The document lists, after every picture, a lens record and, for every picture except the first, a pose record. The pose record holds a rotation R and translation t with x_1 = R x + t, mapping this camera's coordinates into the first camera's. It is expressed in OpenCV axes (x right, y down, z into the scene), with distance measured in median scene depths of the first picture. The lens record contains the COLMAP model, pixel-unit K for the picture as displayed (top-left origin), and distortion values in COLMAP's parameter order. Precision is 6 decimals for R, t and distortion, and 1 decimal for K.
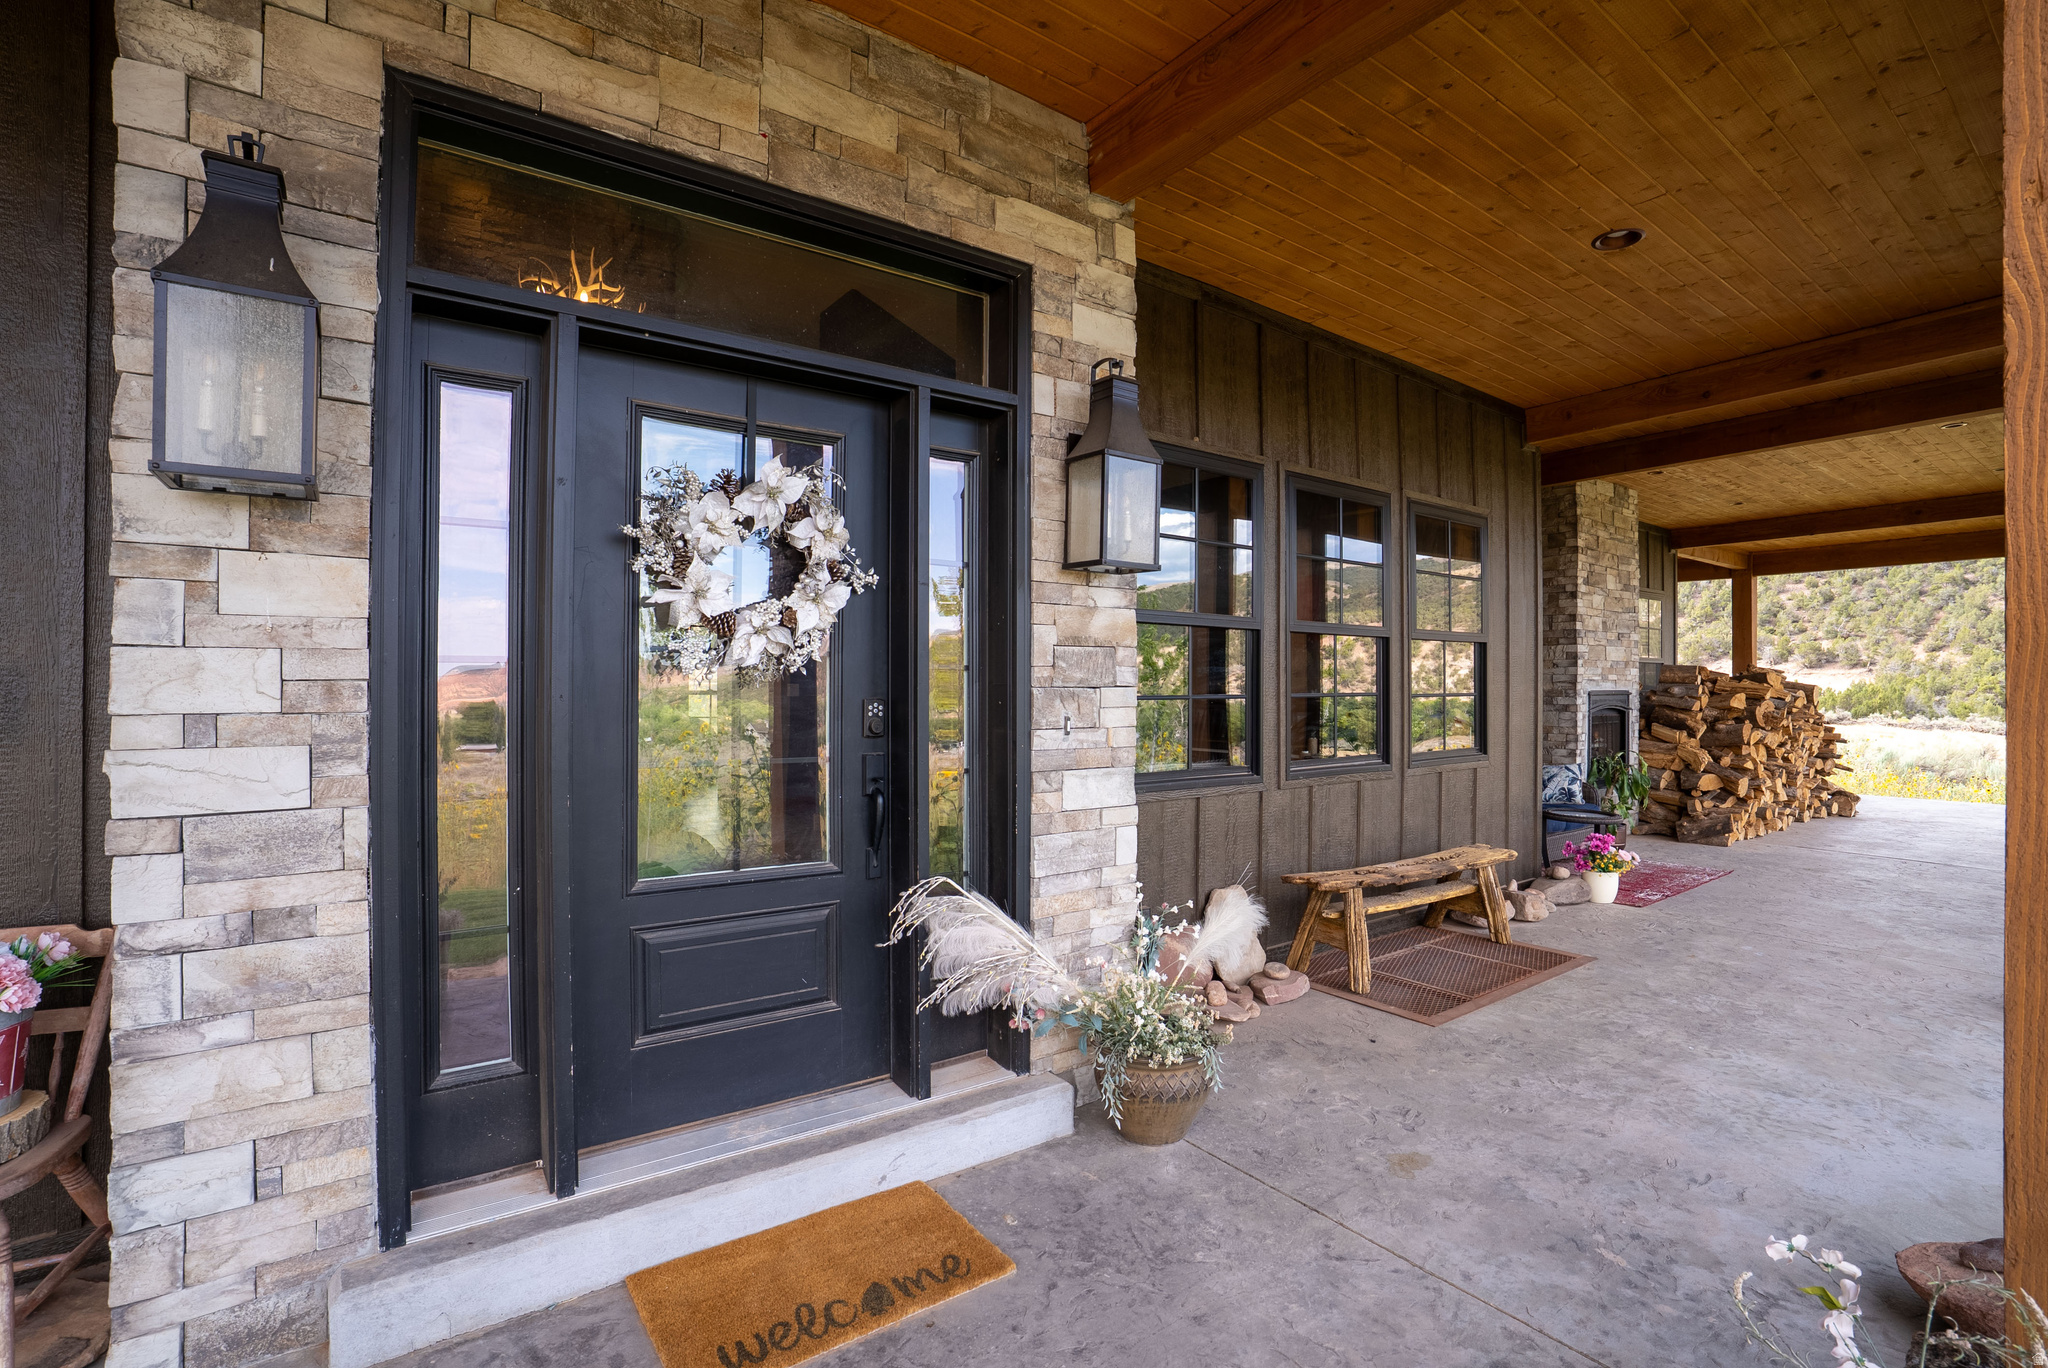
lens RADIAL K [[946.6, 0, 1051.7], [0, 946.6, 681.8], [0, 0, 1]] dist [-0.075157, 0.027620]
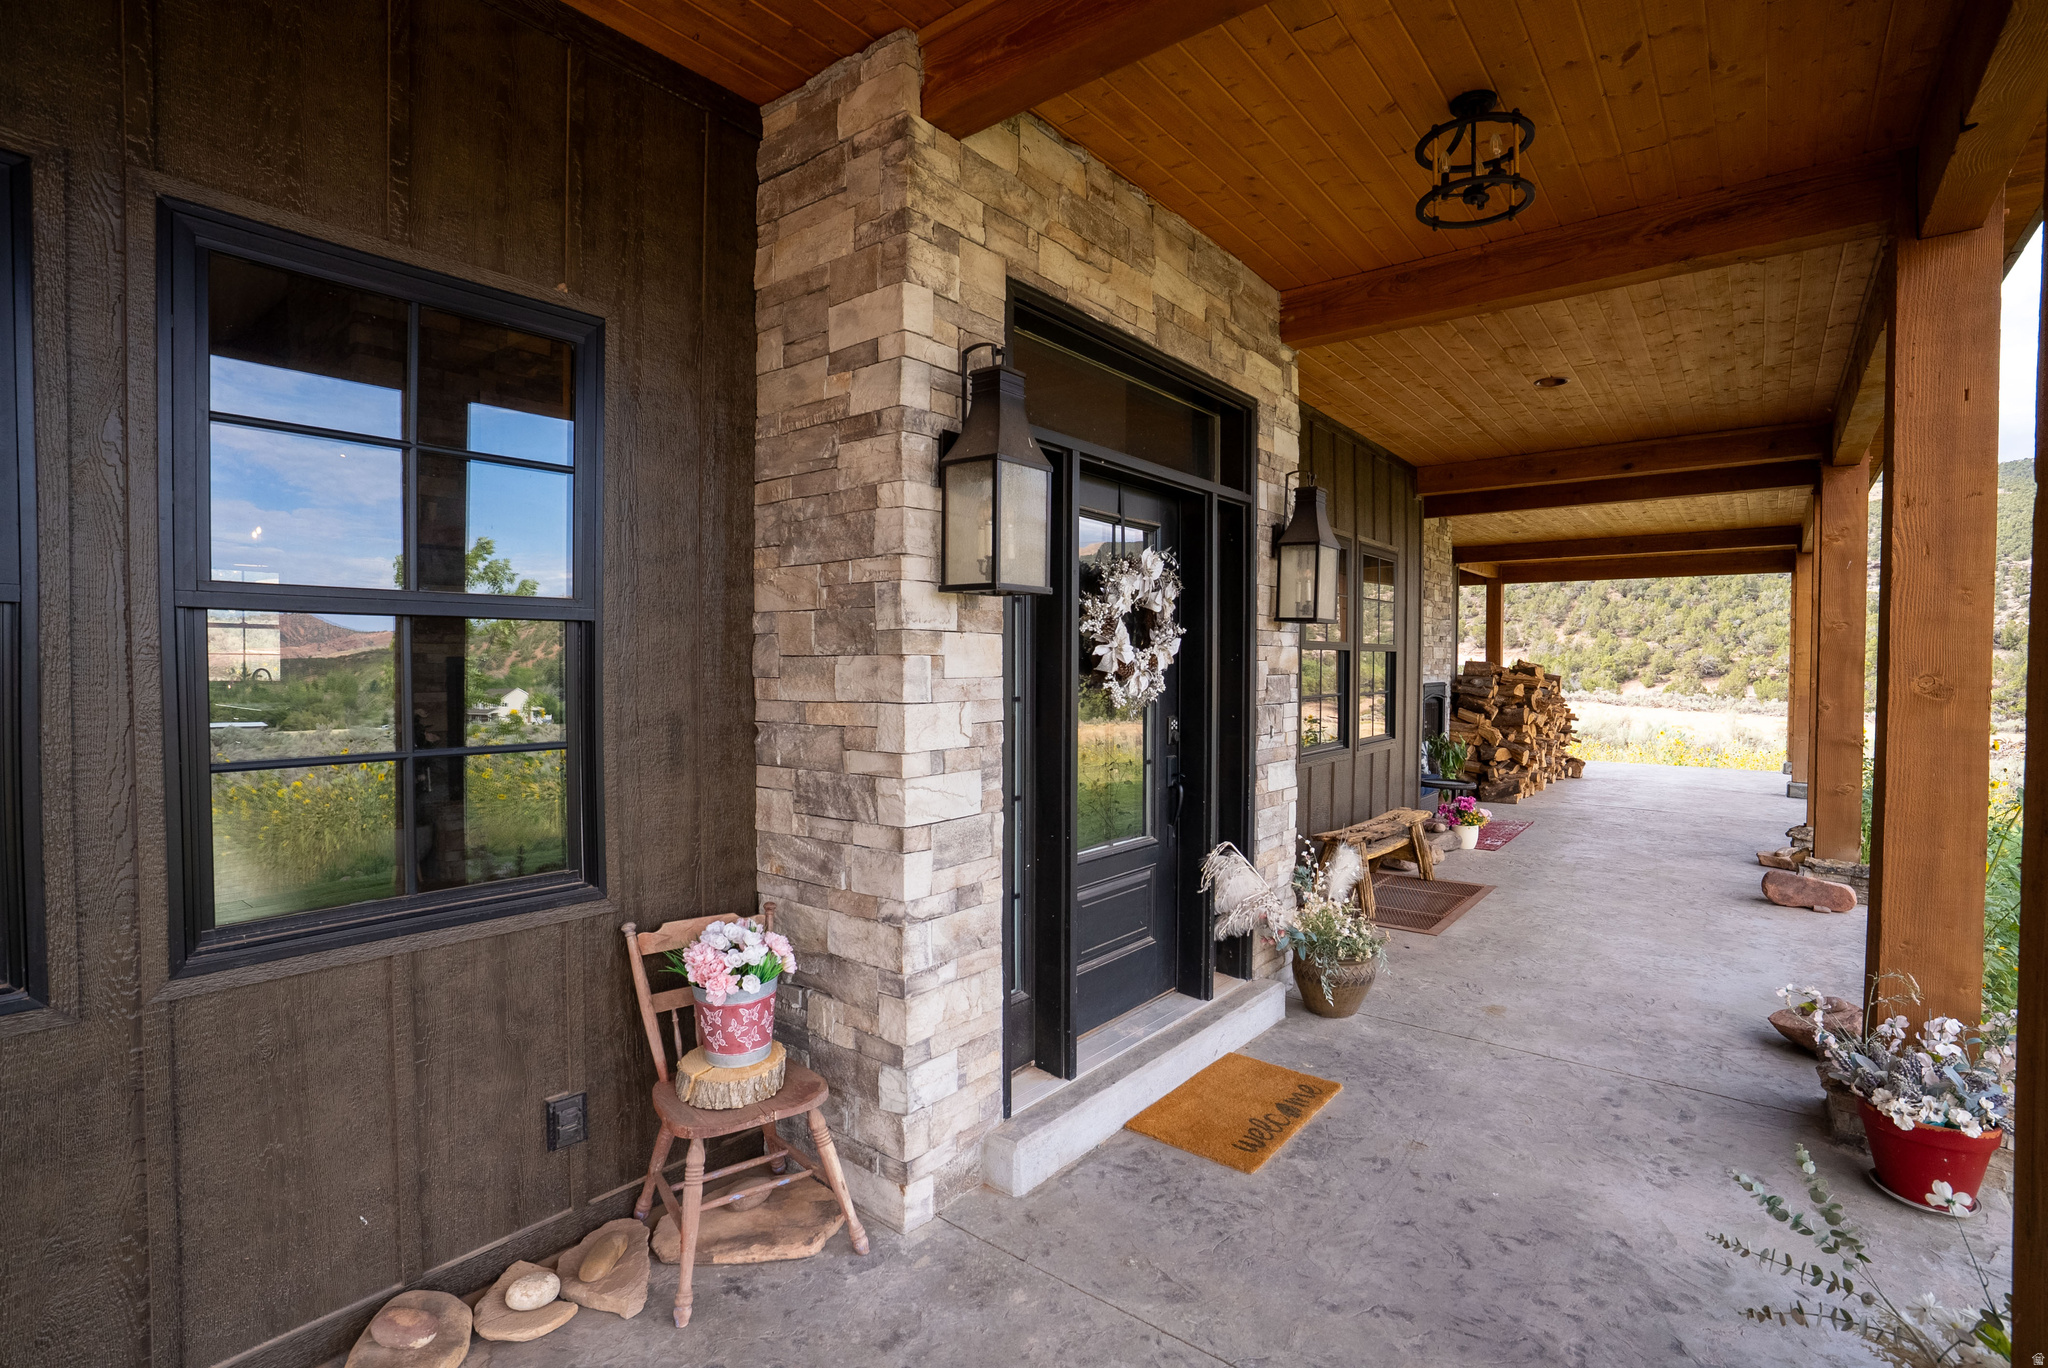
lens RADIAL K [[946.6, 0, 1038.1], [0, 946.6, 689.3], [0, 0, 1]] dist [-0.075157, 0.027620]
pose [[0.967005, -0.005027, 0.254708, -0.397841], [-0.004045, 0.999376, 0.035081, -0.038108], [-0.254726, -0.034953, 0.966381, -0.155327]]
